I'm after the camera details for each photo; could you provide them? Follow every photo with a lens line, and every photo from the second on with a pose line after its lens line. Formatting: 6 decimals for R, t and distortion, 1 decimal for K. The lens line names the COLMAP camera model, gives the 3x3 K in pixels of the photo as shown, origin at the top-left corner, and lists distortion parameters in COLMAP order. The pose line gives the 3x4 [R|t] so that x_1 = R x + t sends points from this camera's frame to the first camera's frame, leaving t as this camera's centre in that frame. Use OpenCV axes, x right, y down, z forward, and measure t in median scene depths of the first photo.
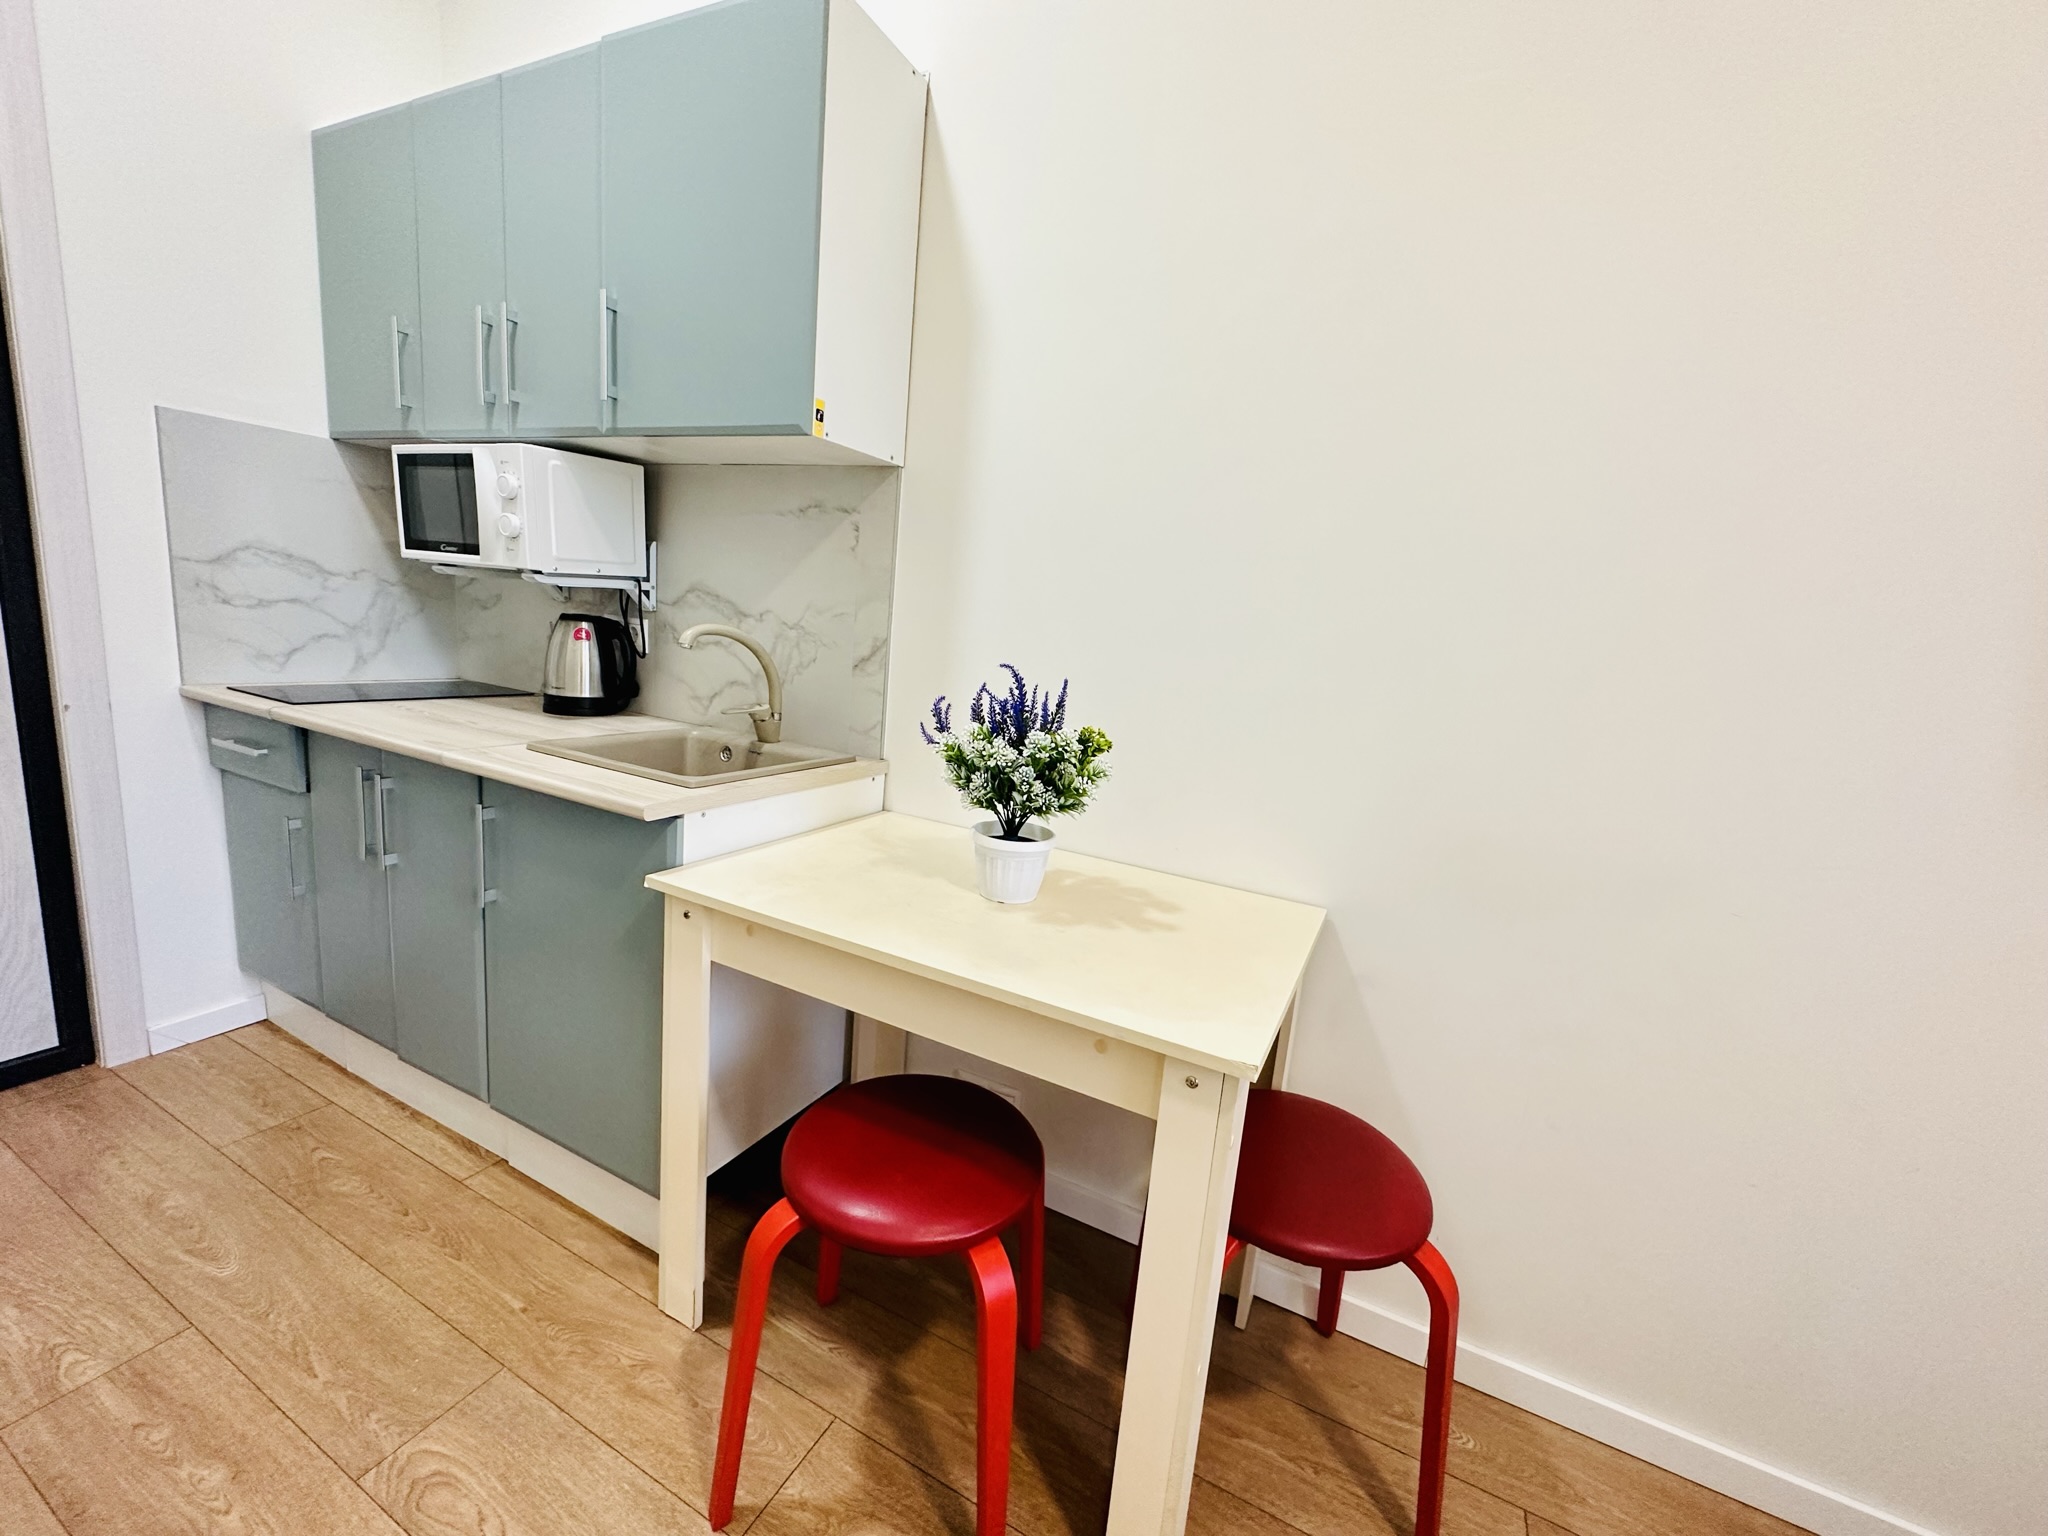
lens RADIAL K [[814.1, 0, 1024.0], [0, 814.1, 767.9], [0, 0, 1]] dist [-0.003598, 0.001198]
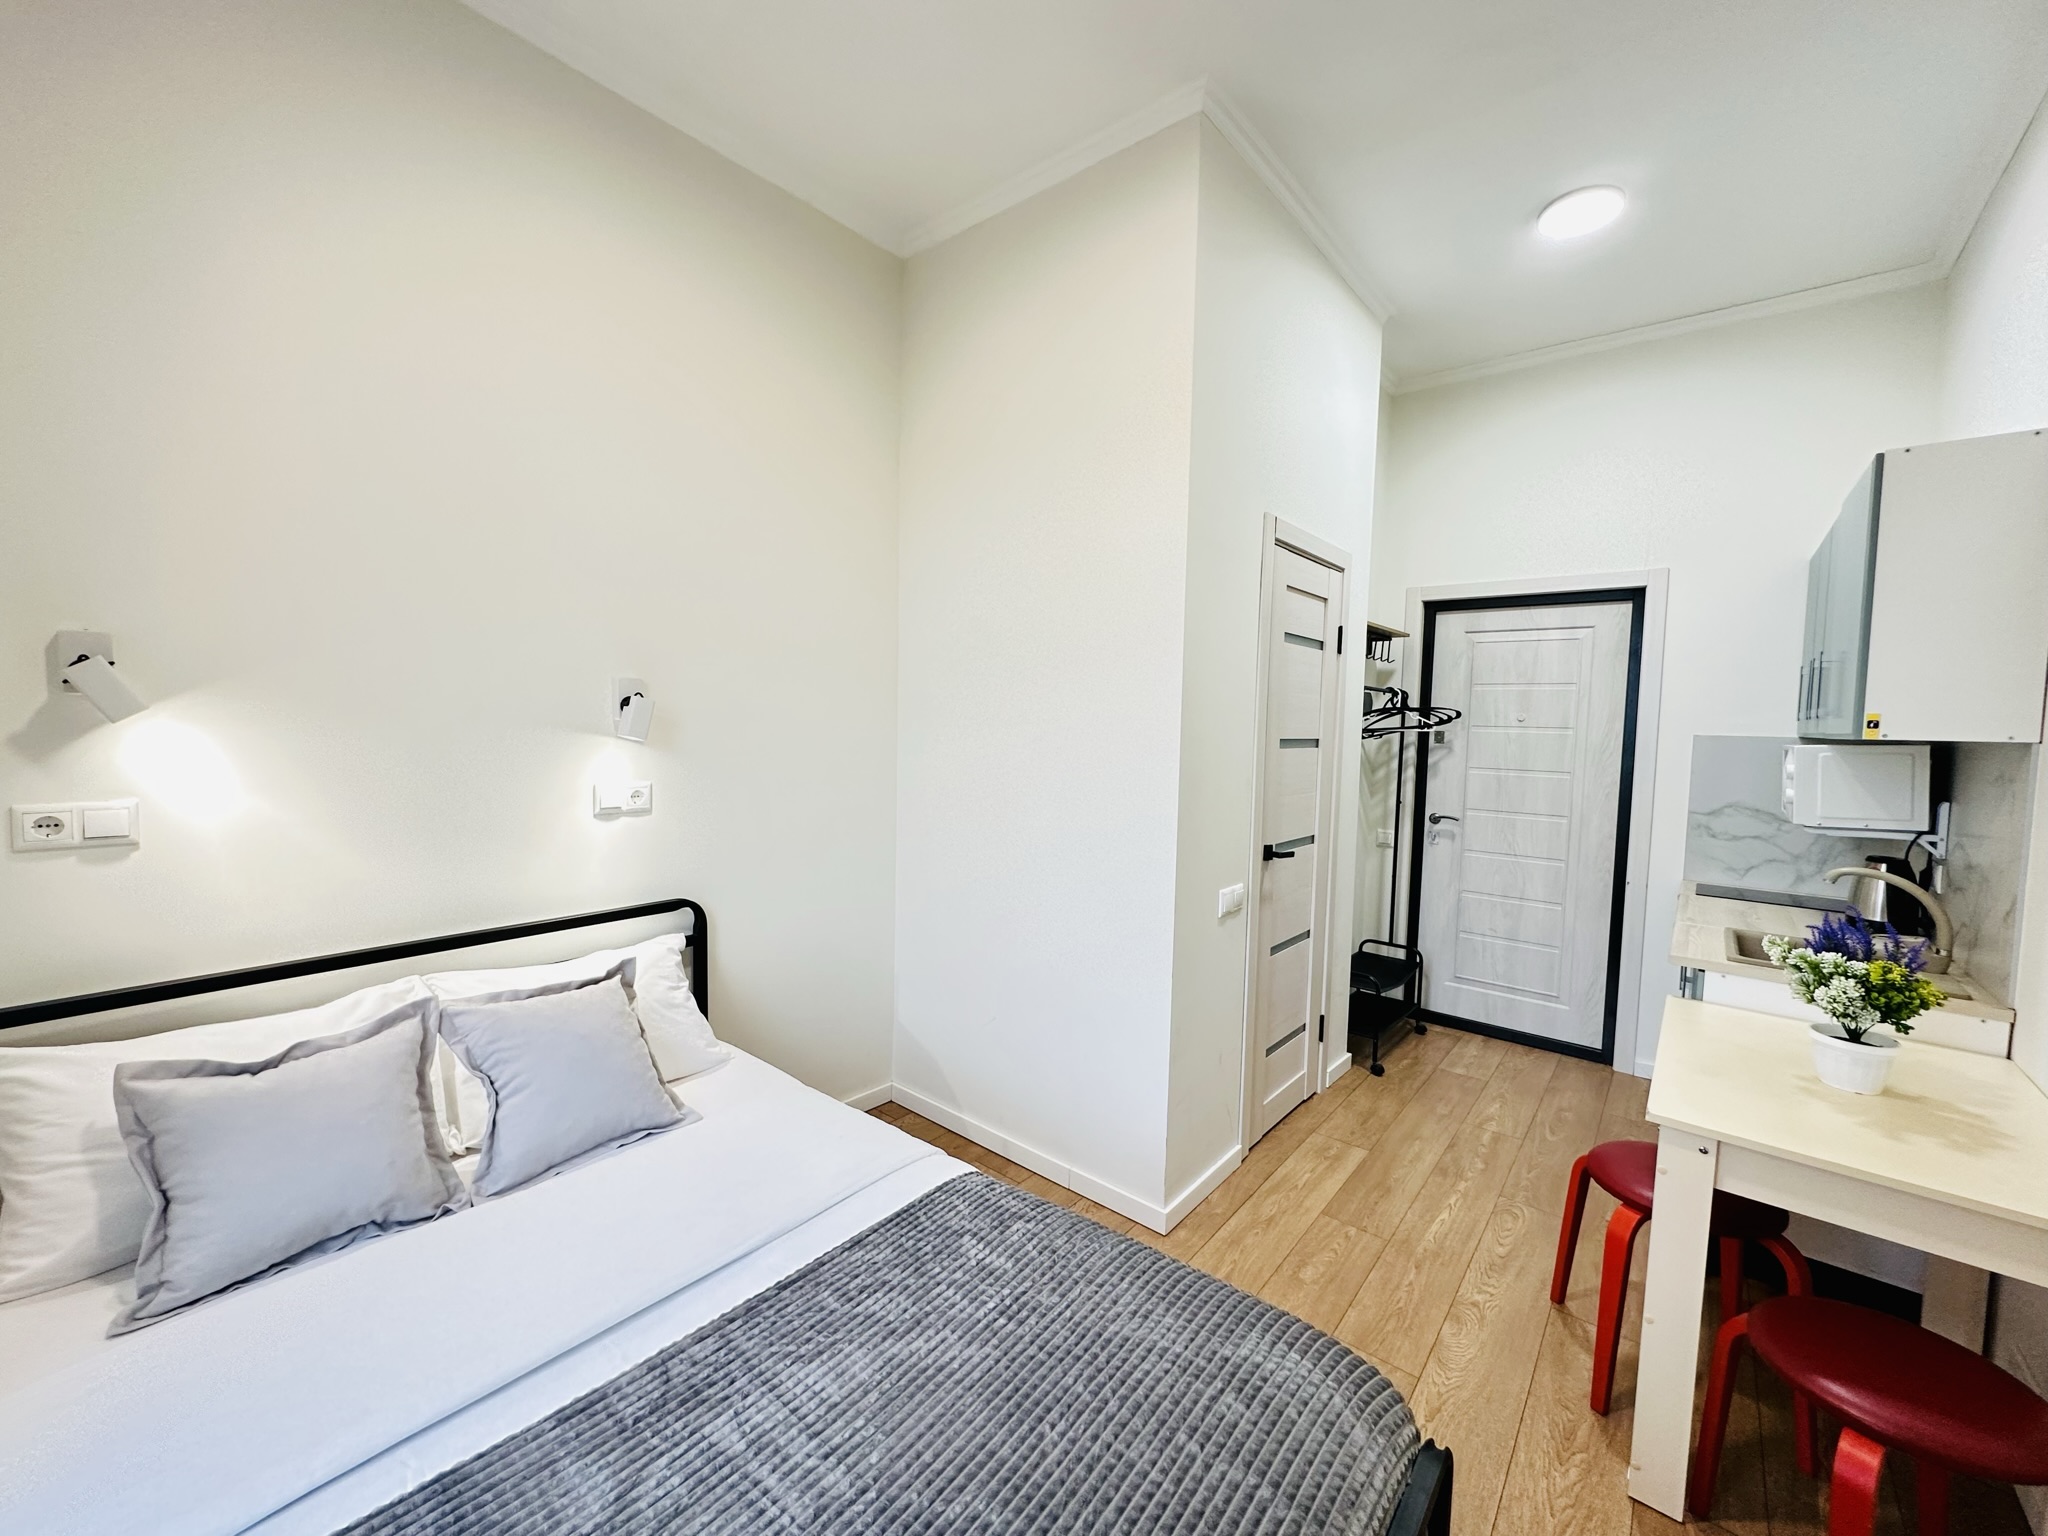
lens RADIAL K [[814.1, 0, 1027.4], [0, 814.1, 768.2], [0, 0, 1]] dist [-0.003598, 0.001198]
pose [[-0.225777, -0.040371, -0.973342, 1.255224], [-0.220143, 0.975410, 0.010608, -0.049476], [0.948979, 0.216670, -0.229113, -0.035112]]
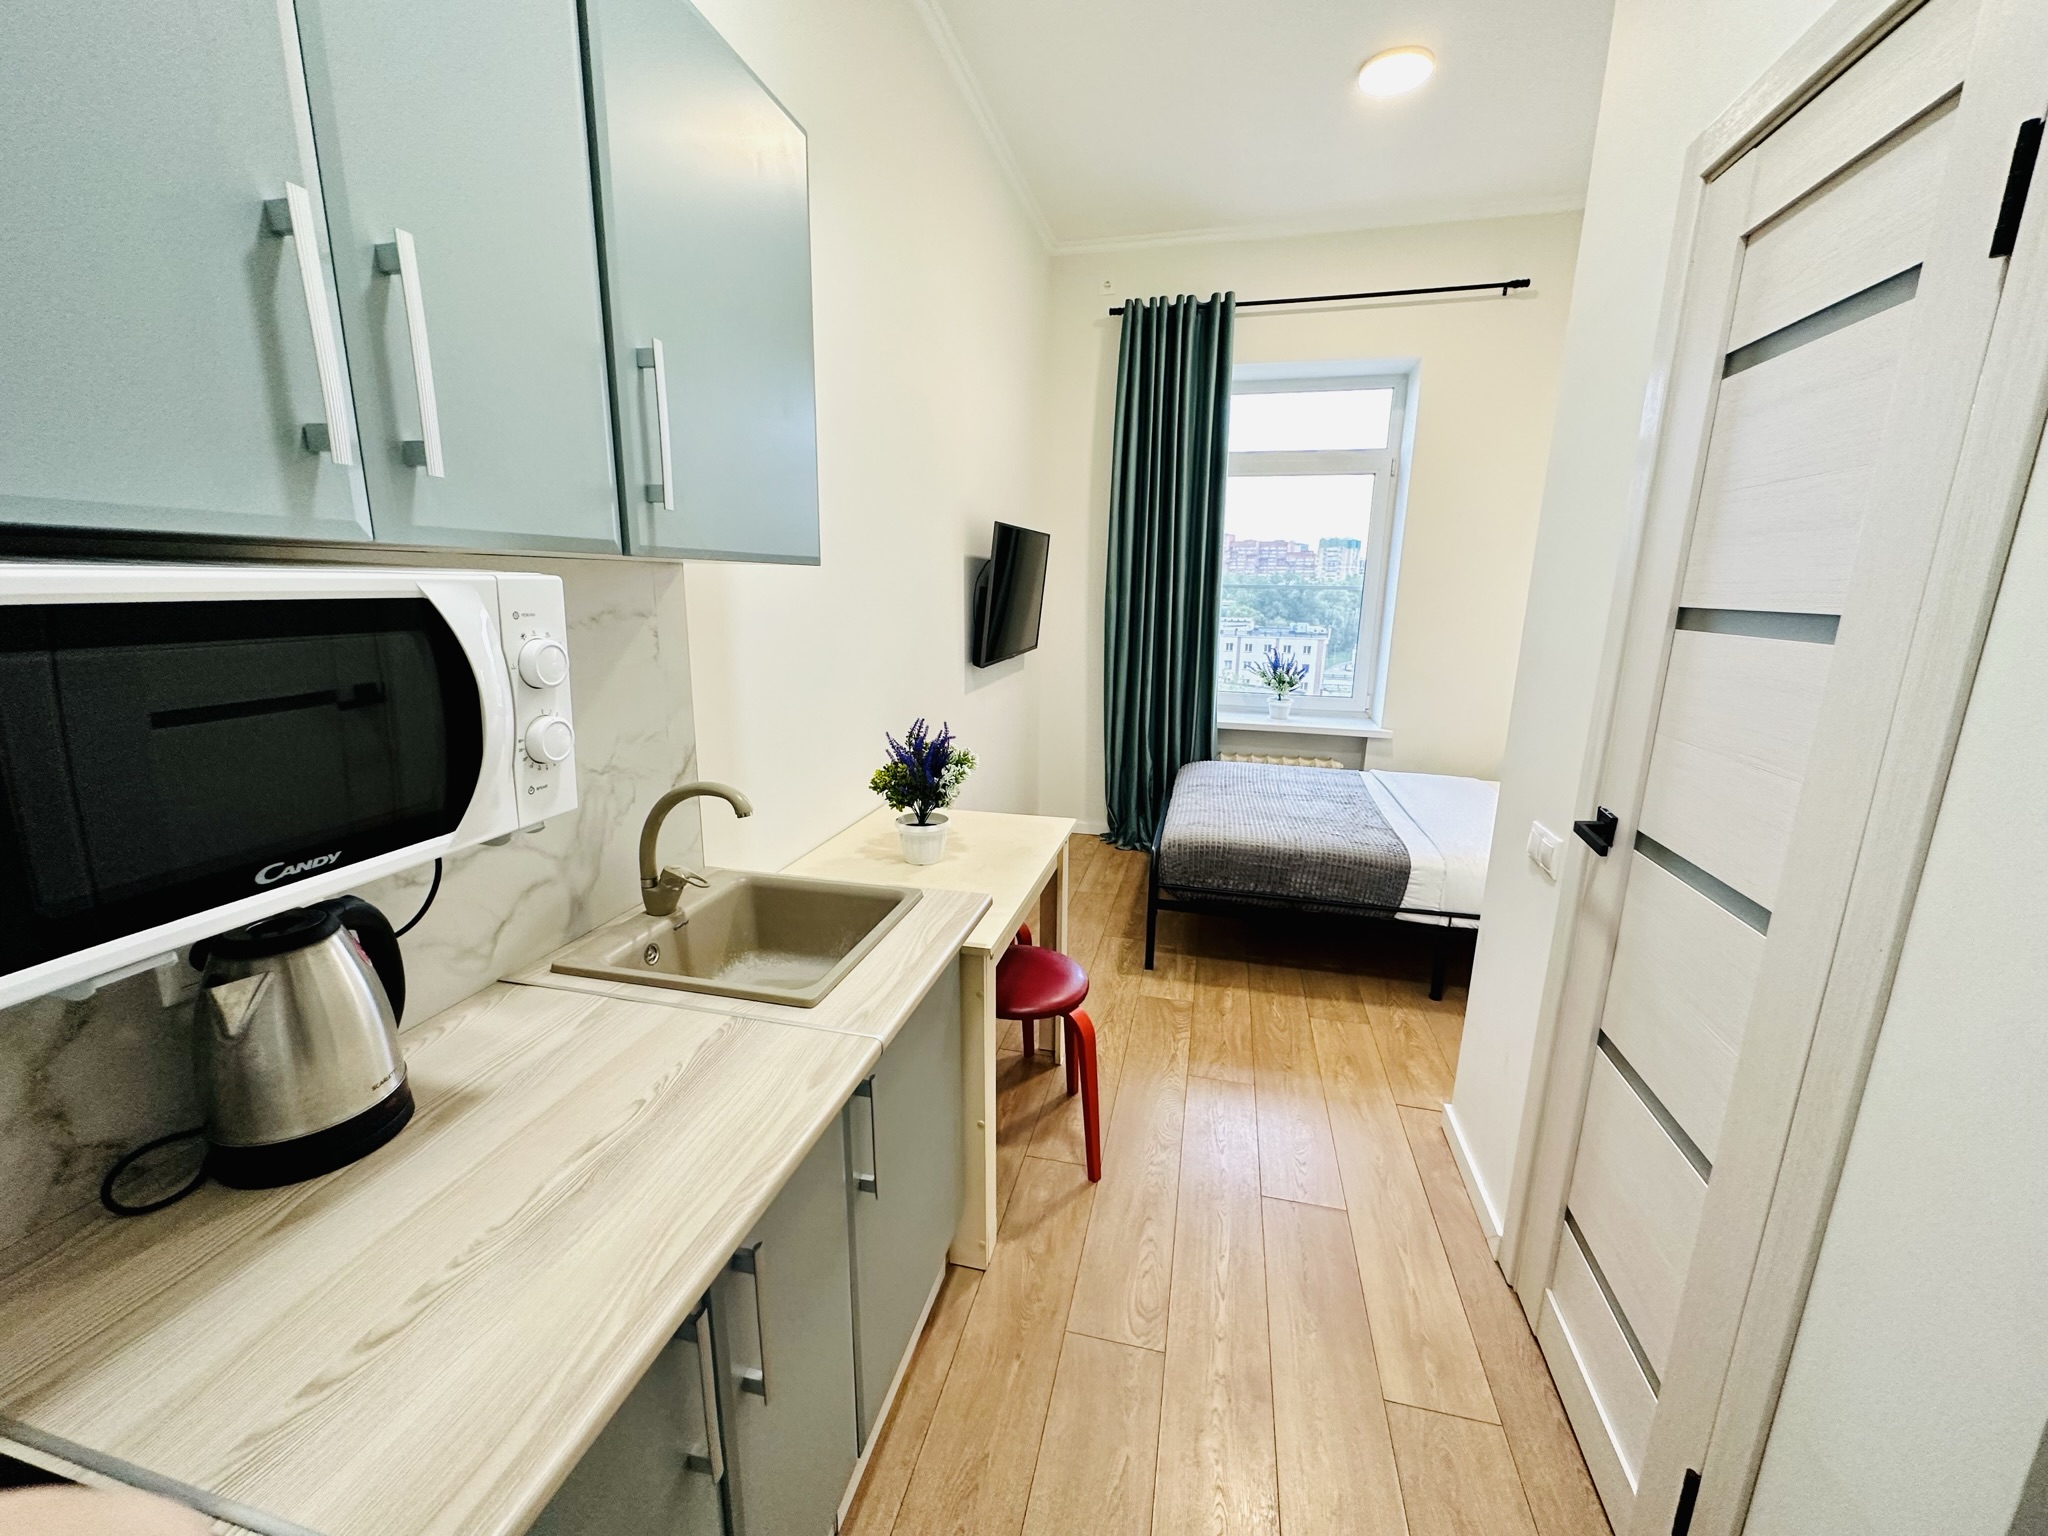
lens RADIAL K [[814.1, 0, 1023.2], [0, 814.1, 759.6], [0, 0, 1]] dist [-0.003598, 0.001198]
pose [[-0.215195, -0.298582, 0.929806, -1.199781], [0.142275, 0.932369, 0.332333, -0.425634], [-0.966152, 0.203805, -0.158161, 0.834598]]
